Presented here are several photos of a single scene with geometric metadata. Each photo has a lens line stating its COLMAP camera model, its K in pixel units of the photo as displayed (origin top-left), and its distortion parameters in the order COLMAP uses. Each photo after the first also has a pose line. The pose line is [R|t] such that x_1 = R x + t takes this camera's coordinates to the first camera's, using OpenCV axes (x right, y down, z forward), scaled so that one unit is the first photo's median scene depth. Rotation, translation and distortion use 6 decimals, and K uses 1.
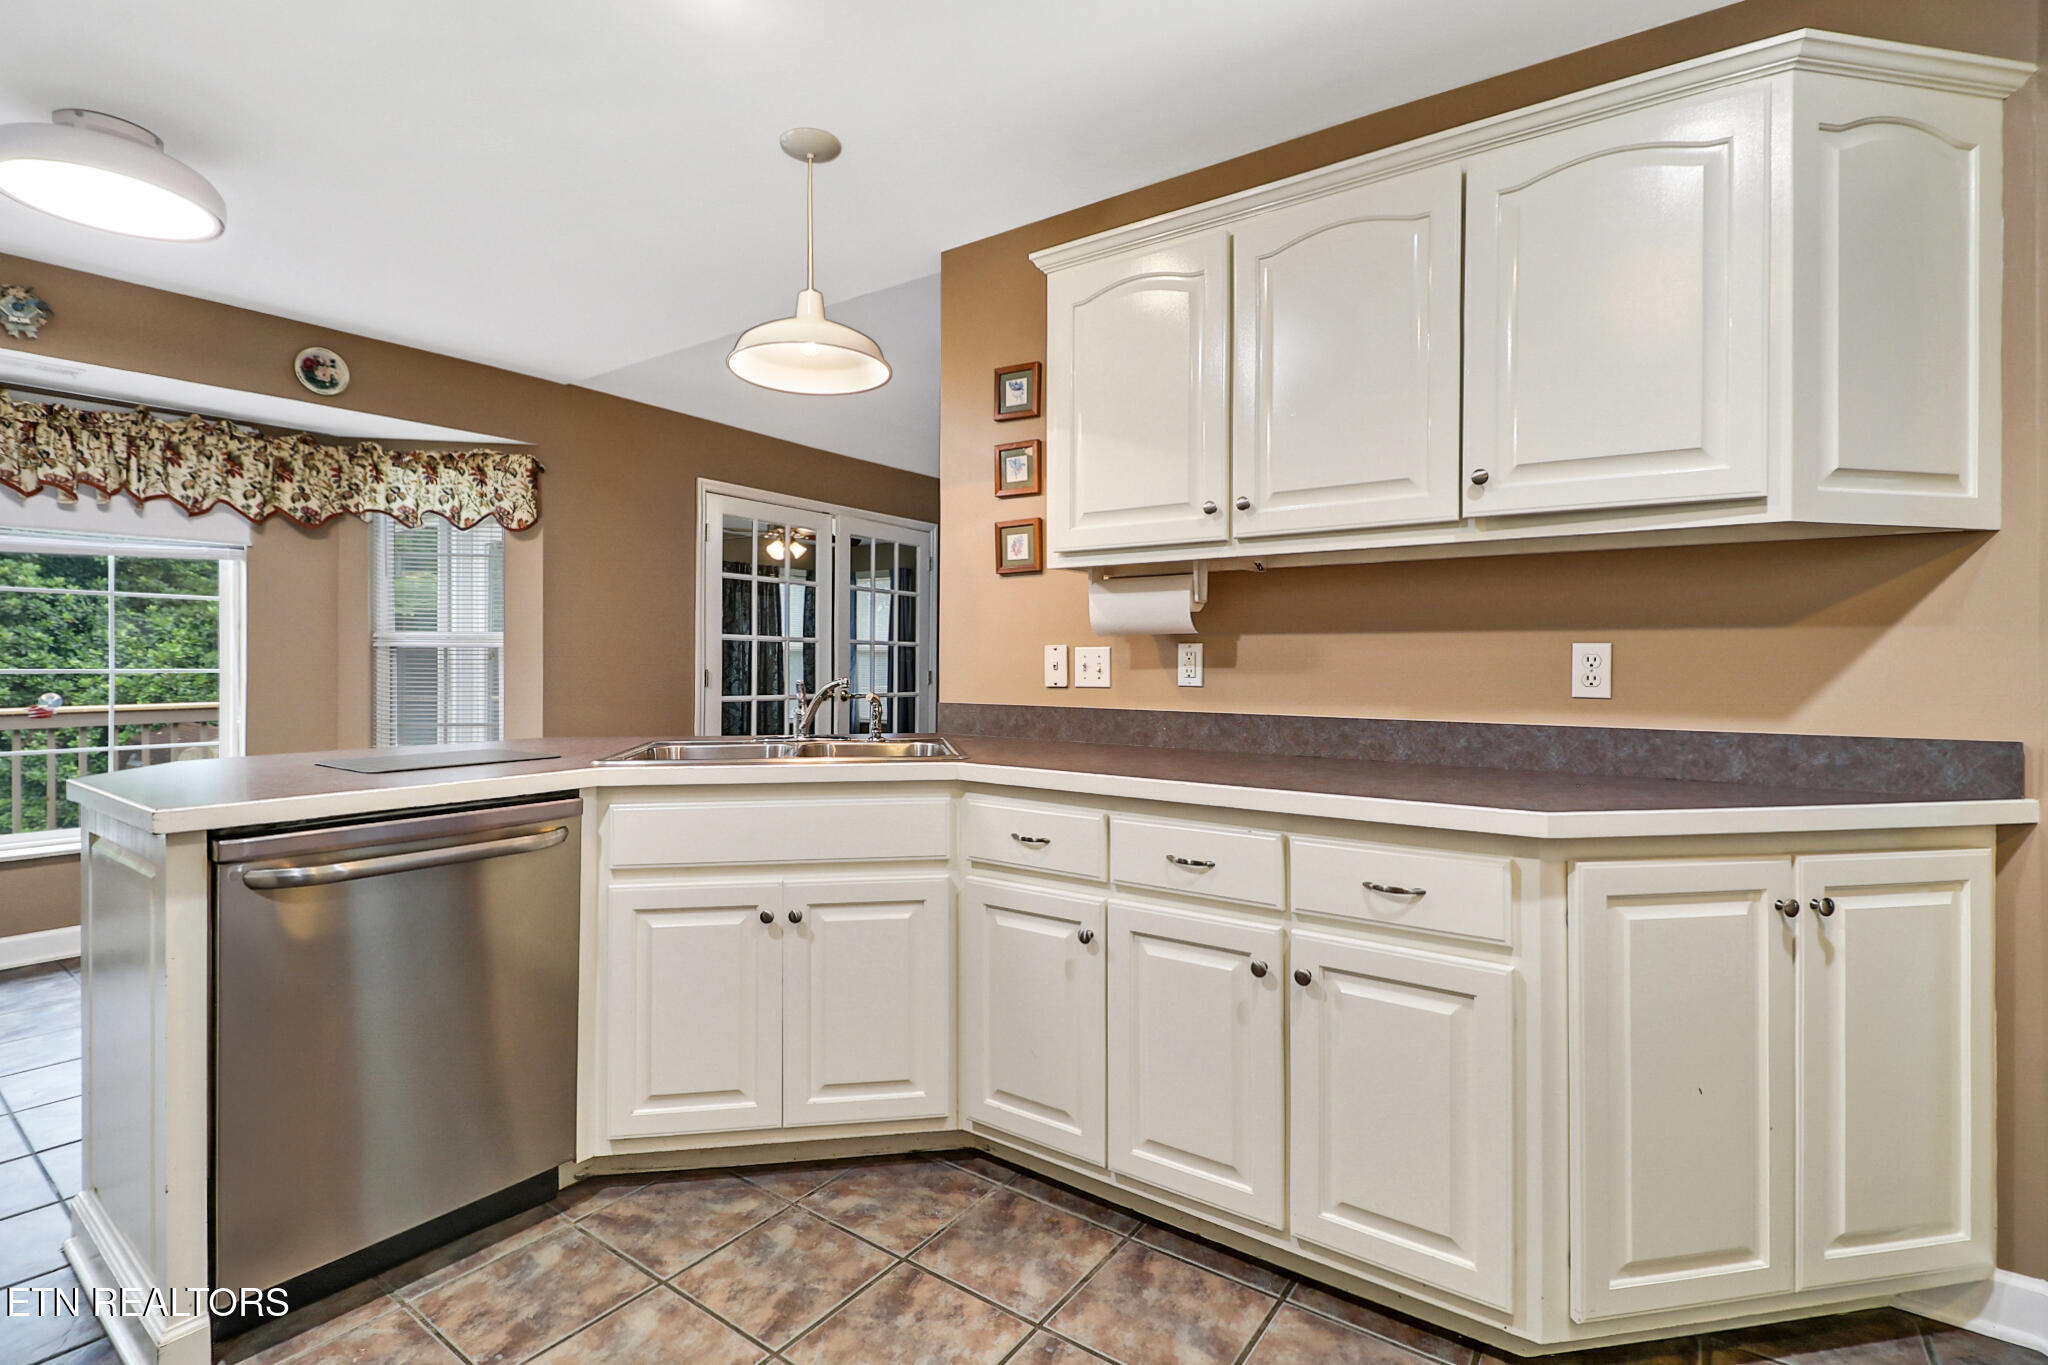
lens RADIAL K [[942.6, 0, 993.0], [0, 942.6, 654.2], [0, 0, 1]] dist [-0.008450, -0.008333]
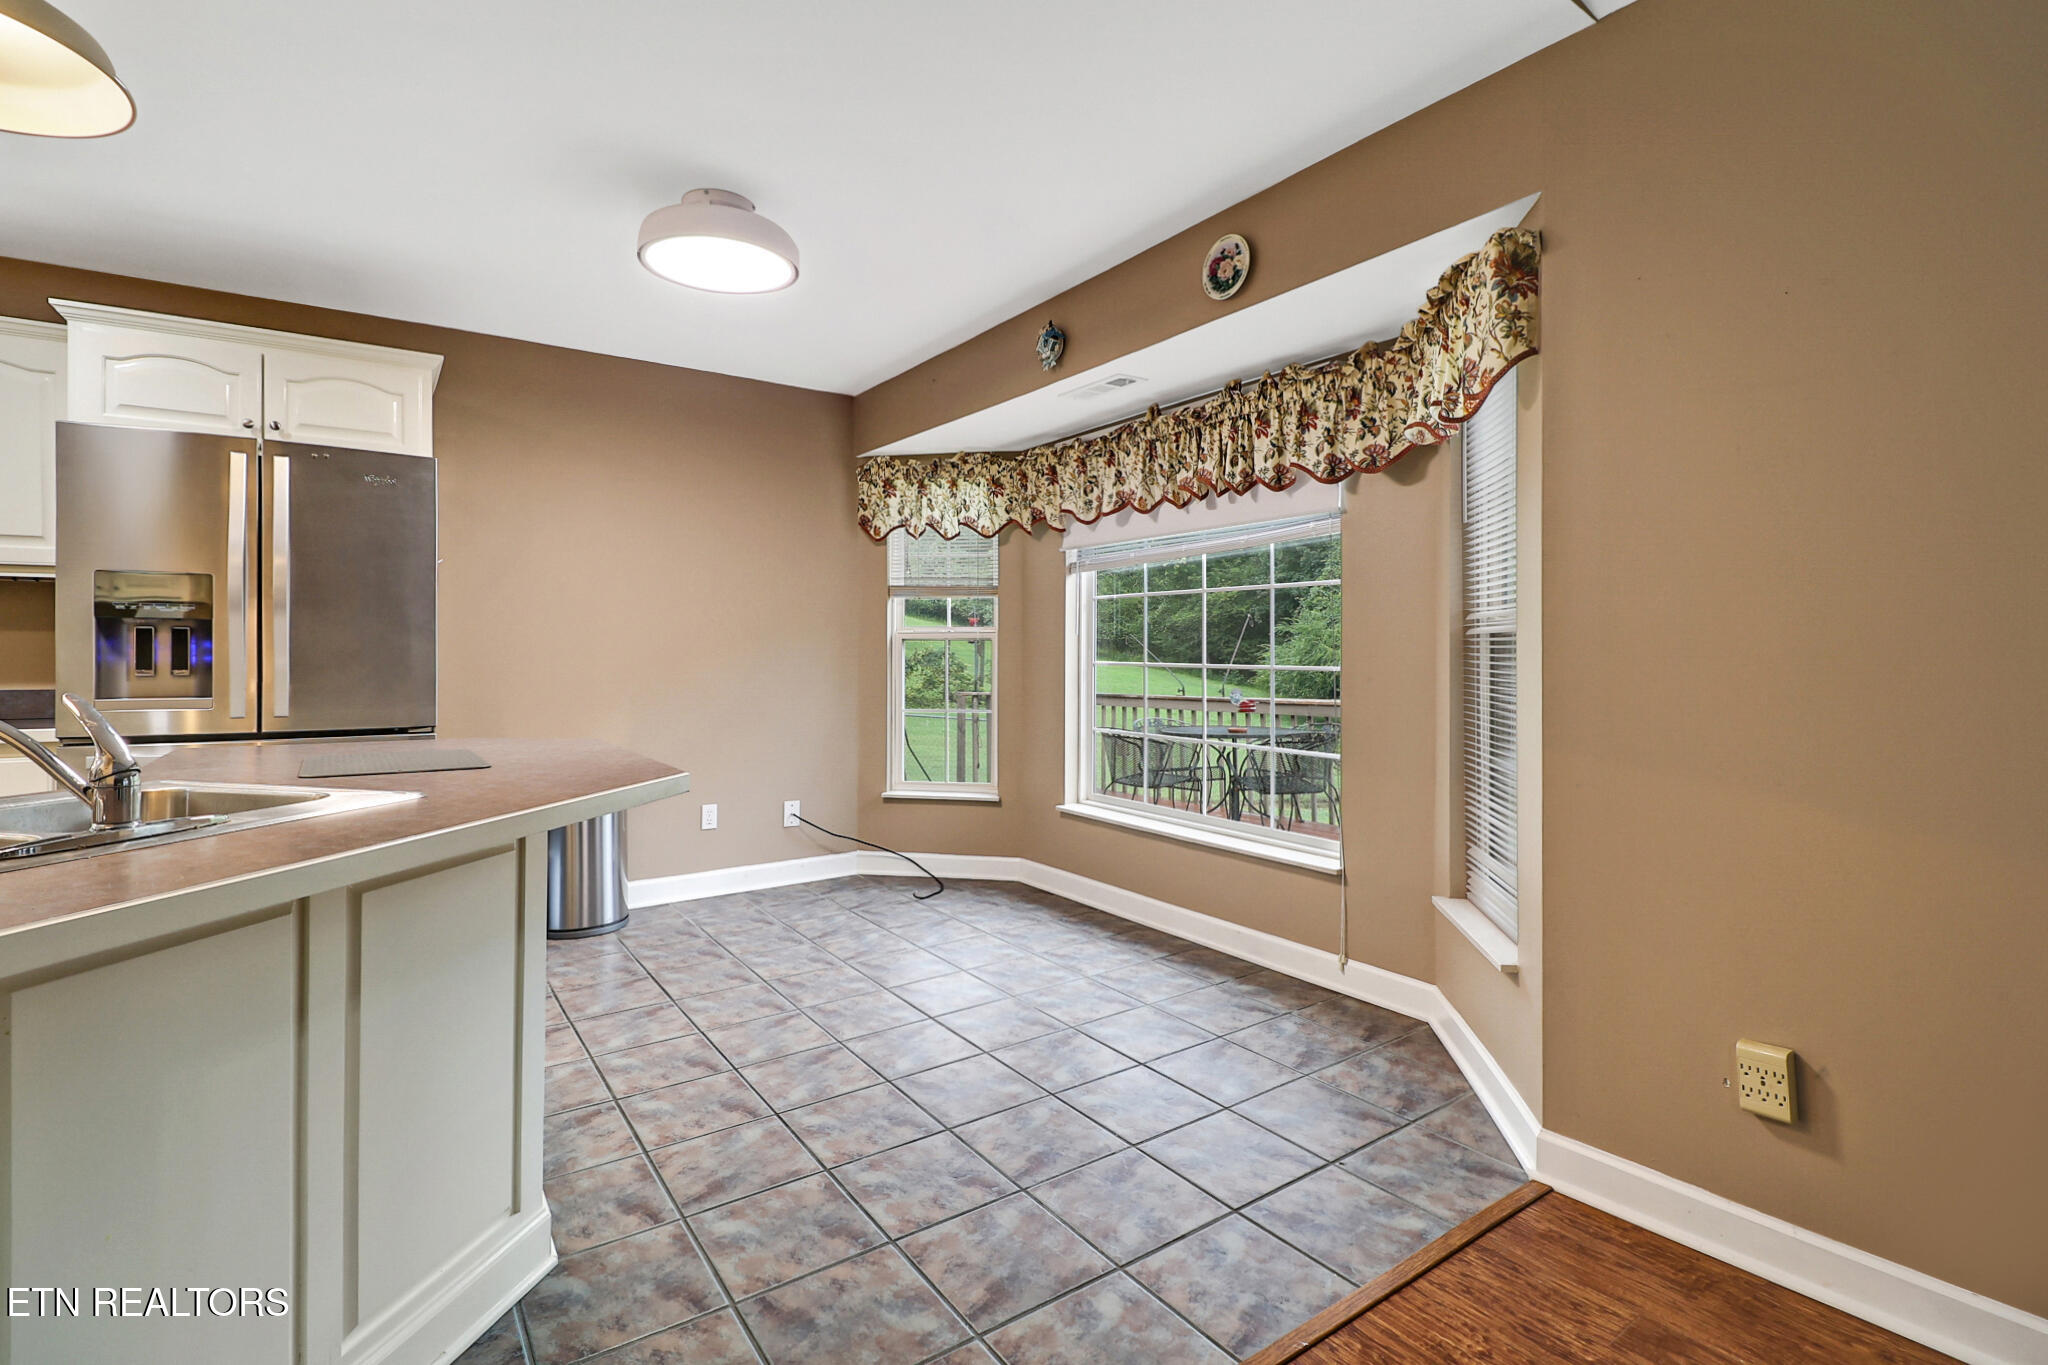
lens RADIAL K [[942.6, 0, 992.7], [0, 942.6, 665.2], [0, 0, 1]] dist [-0.008450, -0.008333]
pose [[-0.332808, 0.010655, -0.942935, 0.045499], [0.002130, 0.999942, 0.010548, 0.003203], [0.942992, 0.001502, -0.332811, 1.009154]]
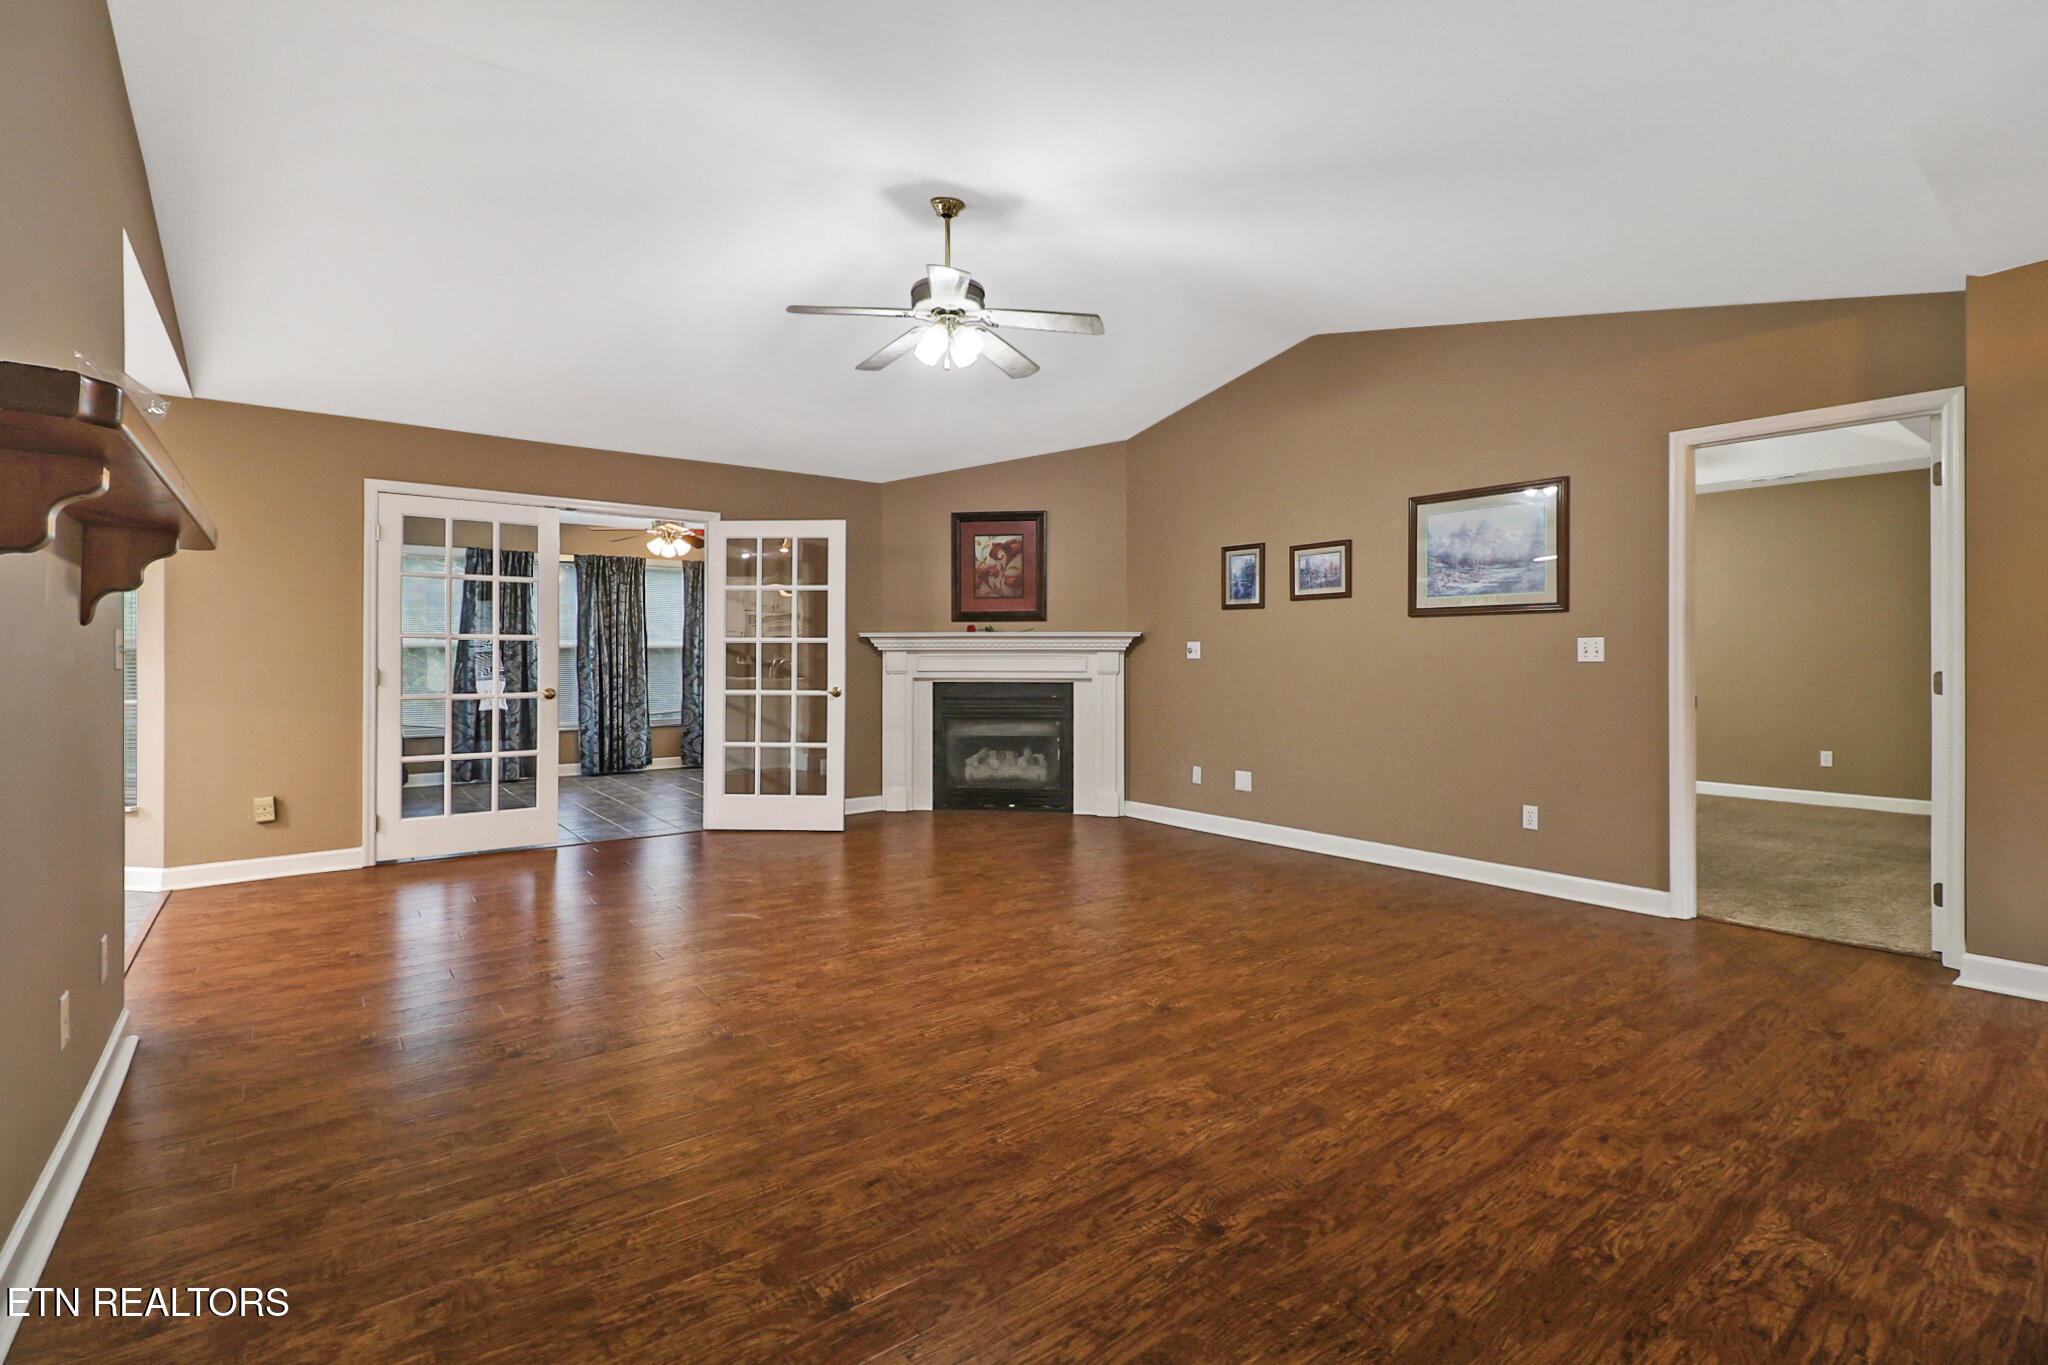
lens RADIAL K [[942.6, 0, 1006.6], [0, 942.6, 664.2], [0, 0, 1]] dist [-0.008450, -0.008333]
pose [[0.959079, -0.007647, -0.283034, 0.815235], [0.011694, 0.999852, 0.012609, 0.008444], [0.282896, -0.015403, 0.959027, 0.292935]]
